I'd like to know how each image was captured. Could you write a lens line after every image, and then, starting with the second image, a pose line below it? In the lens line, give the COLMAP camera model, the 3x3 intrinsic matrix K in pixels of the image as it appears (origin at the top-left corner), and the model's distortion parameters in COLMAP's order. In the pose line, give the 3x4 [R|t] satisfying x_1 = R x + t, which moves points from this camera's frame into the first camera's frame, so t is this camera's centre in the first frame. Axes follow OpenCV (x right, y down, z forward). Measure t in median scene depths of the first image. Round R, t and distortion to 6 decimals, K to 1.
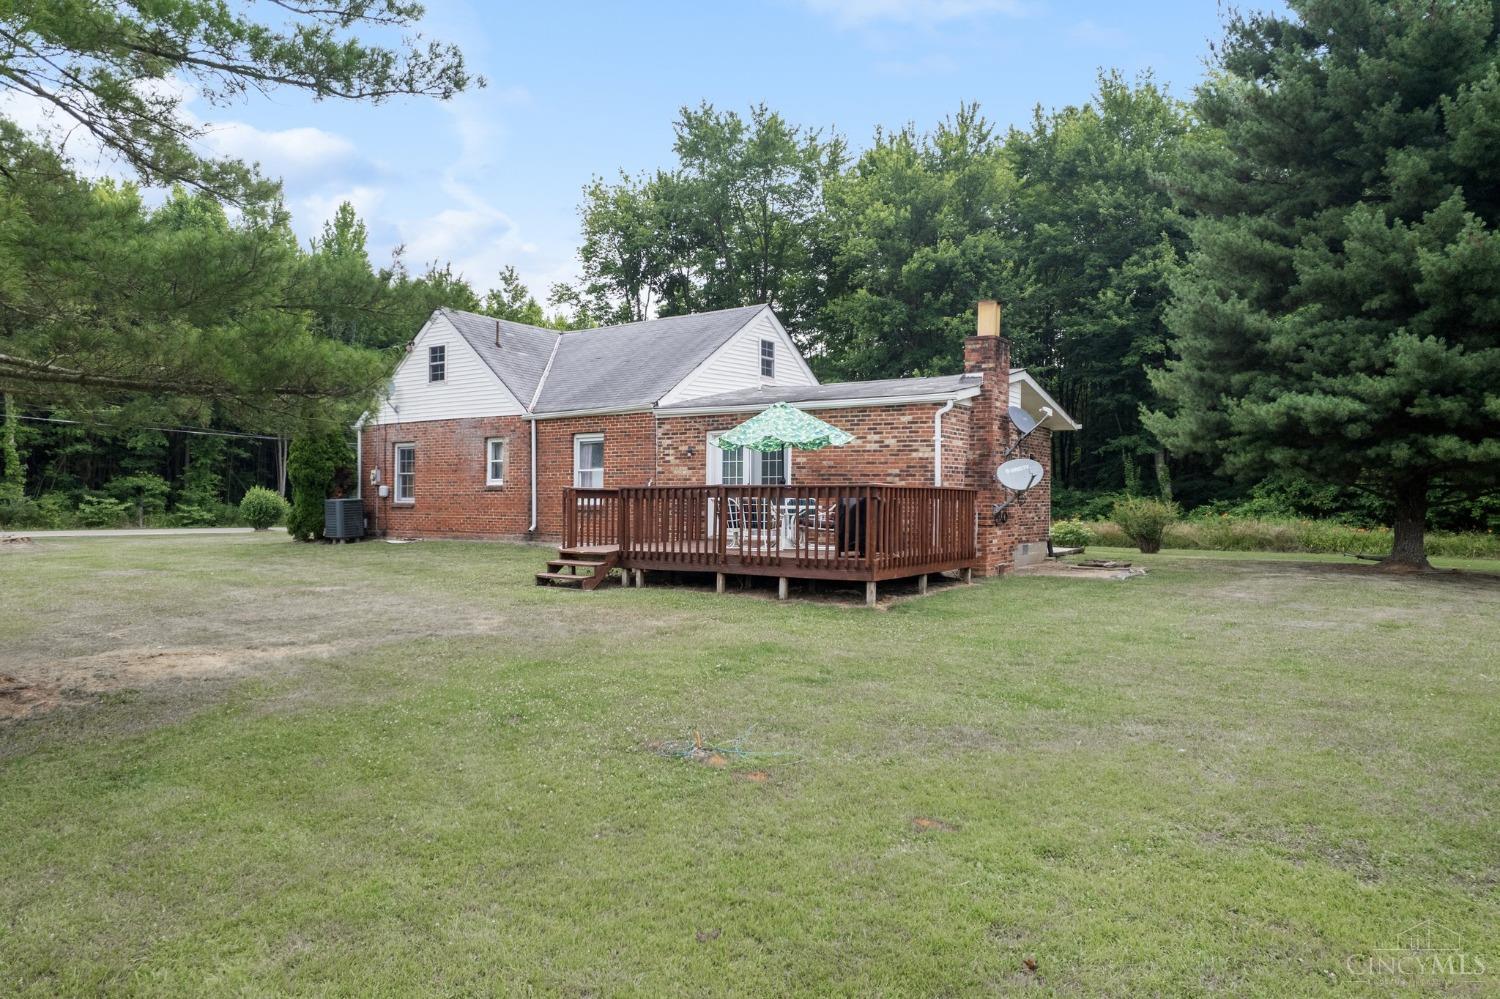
lens RADIAL K [[961.0, 0, 781.5], [0, 961.0, 498.9], [0, 0, 1]] dist [-0.063950, -0.000179]
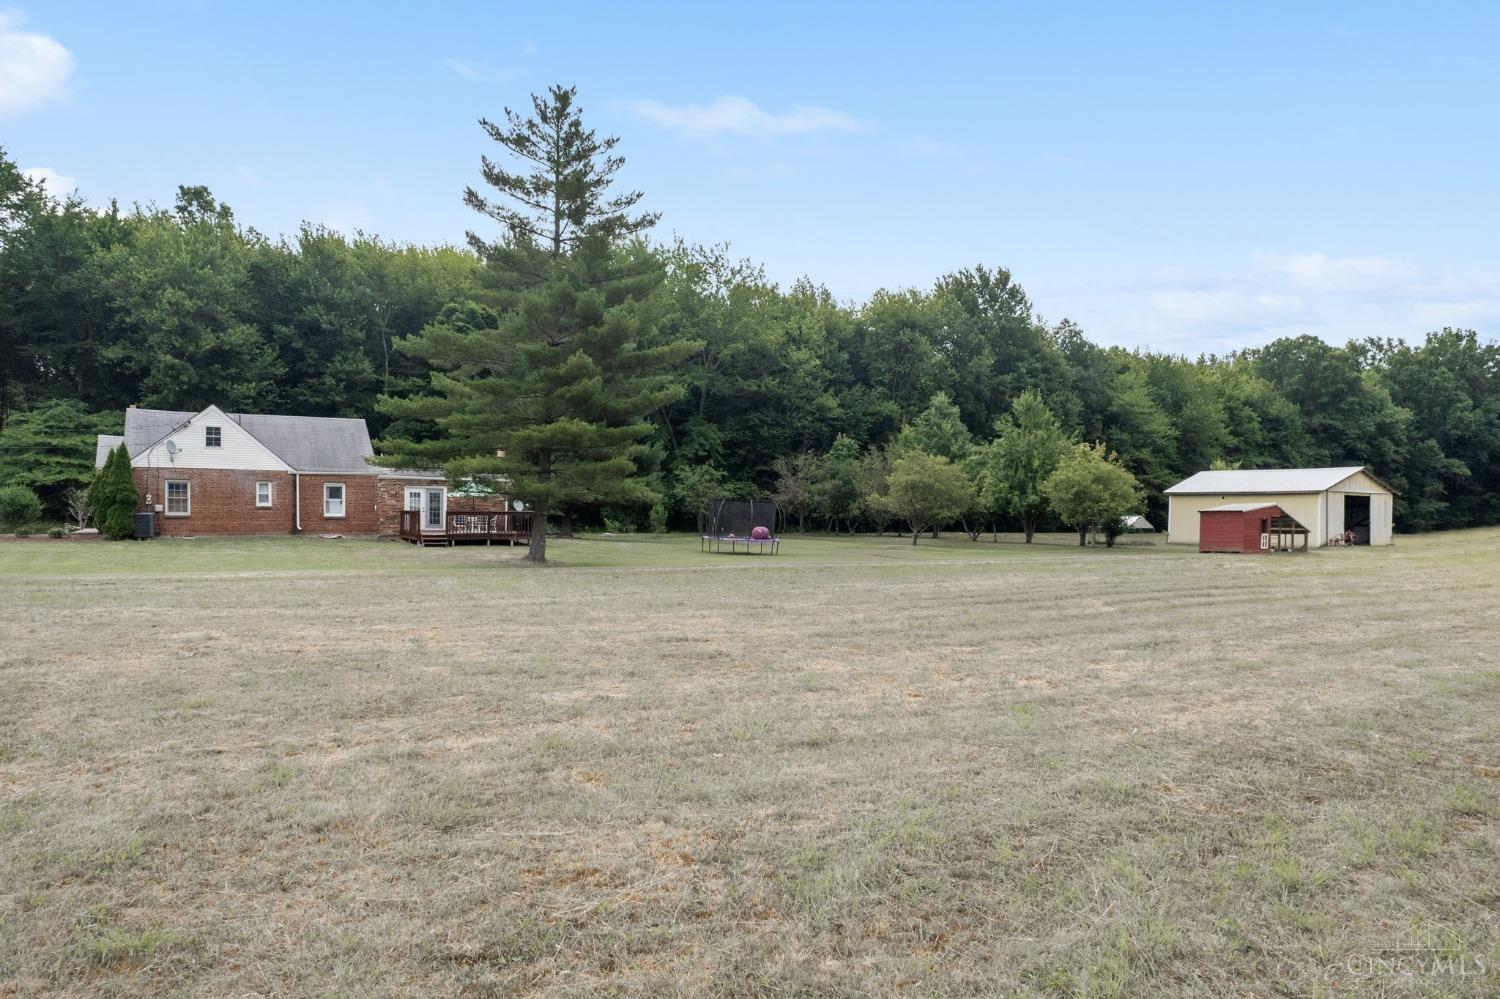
lens RADIAL K [[931.8, 0, 726.1], [0, 931.8, 534.4], [0, 0, 1]] dist [-0.023576, -0.000954]
pose [[0.445998, -0.024393, 0.894701, -1.544329], [-0.012874, 0.999350, 0.033664, -0.031941], [-0.894941, -0.026533, 0.445394, -0.652445]]
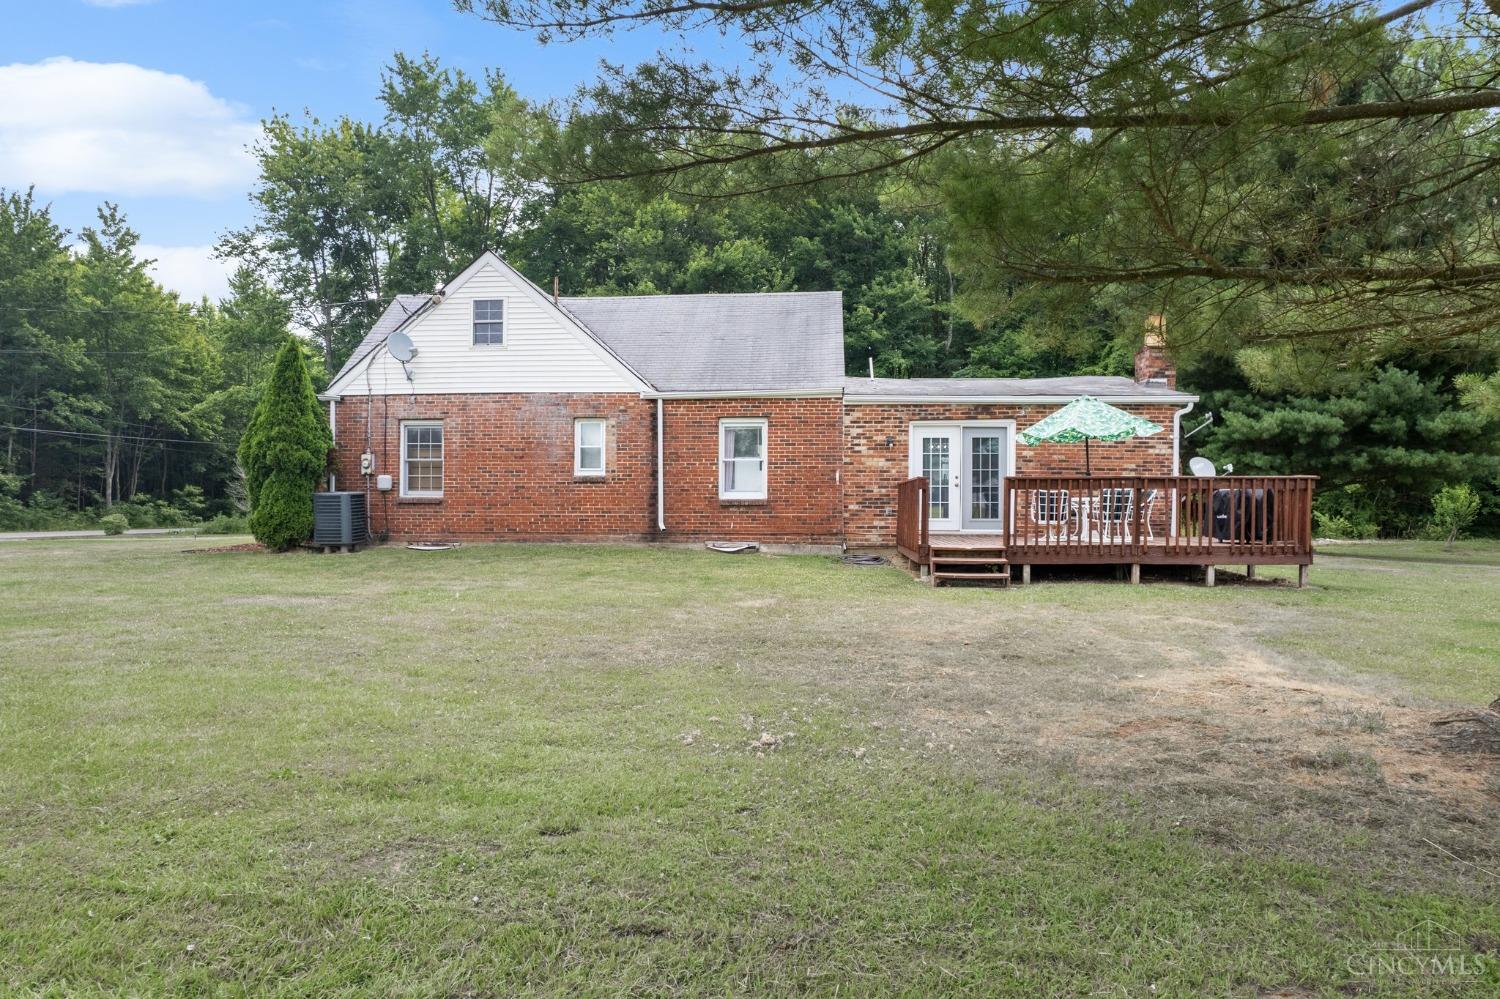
lens RADIAL K [[938.4, 0, 750.0], [0, 938.4, 499.5], [0, 0, 1]] dist [-0.050785, 0.040862]
pose [[0.875680, -0.000032, 0.482893, -0.569536], [0.000418, 1.000000, -0.000691, 0.006851], [-0.482892, 0.000807, 0.875679, 0.223064]]
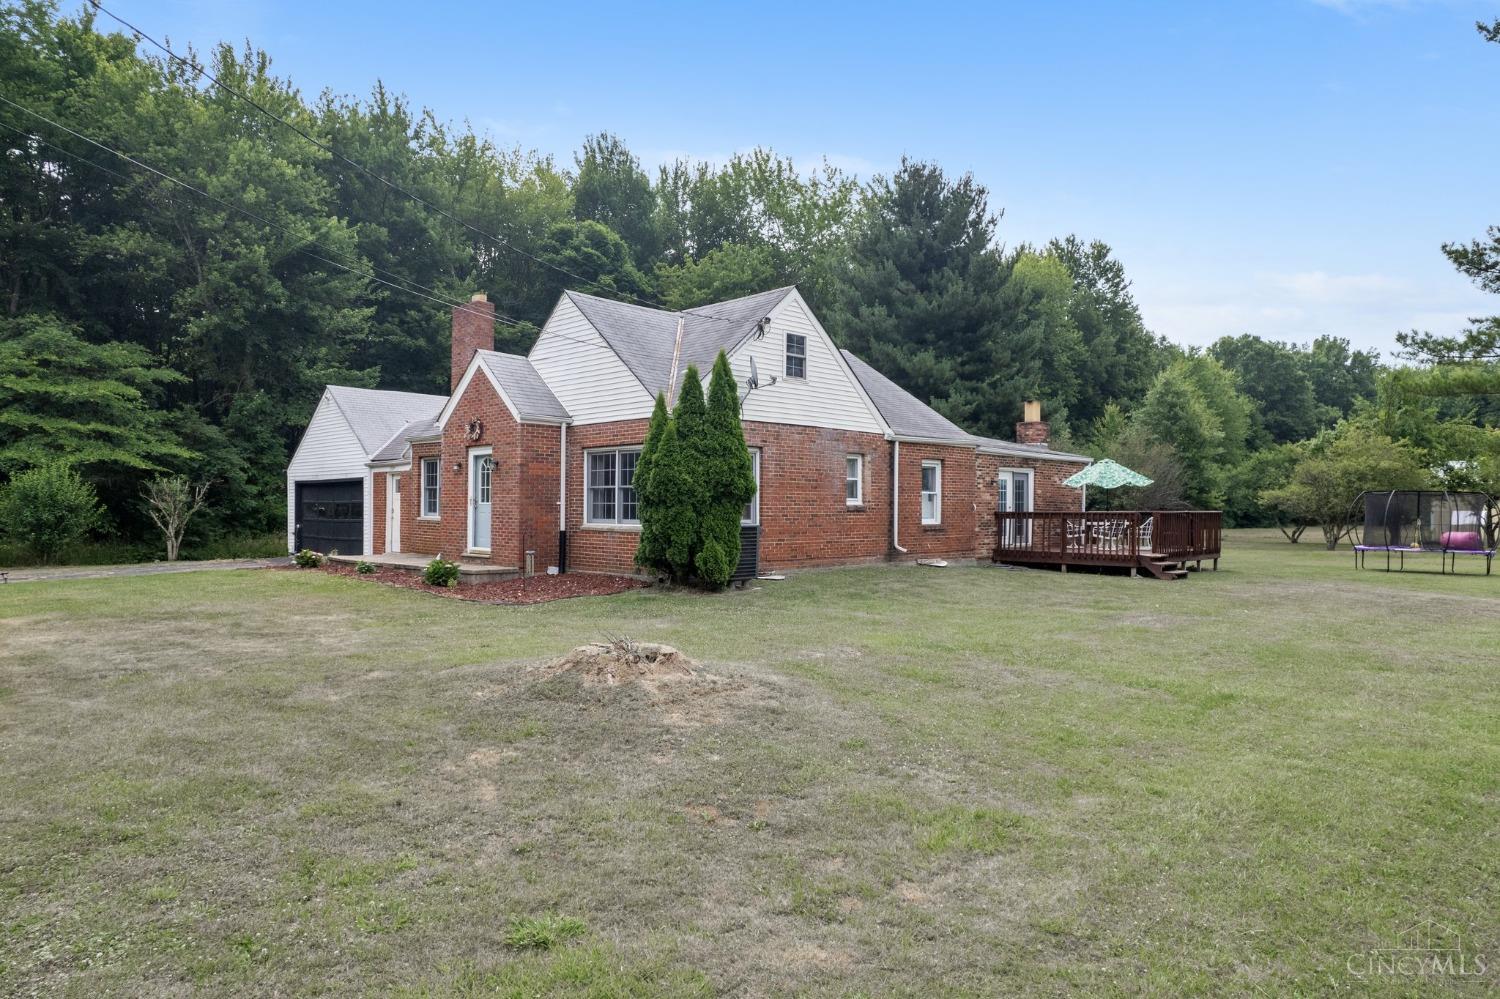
lens RADIAL K [[938.4, 0, 750.0], [0, 938.4, 499.5], [0, 0, 1]] dist [-0.050785, 0.040862]
pose [[0.221503, 0.005523, 0.975144, -1.207874], [-0.006865, 0.999968, -0.004104, -0.015330], [-0.975135, -0.005786, 0.221534, 0.895652]]
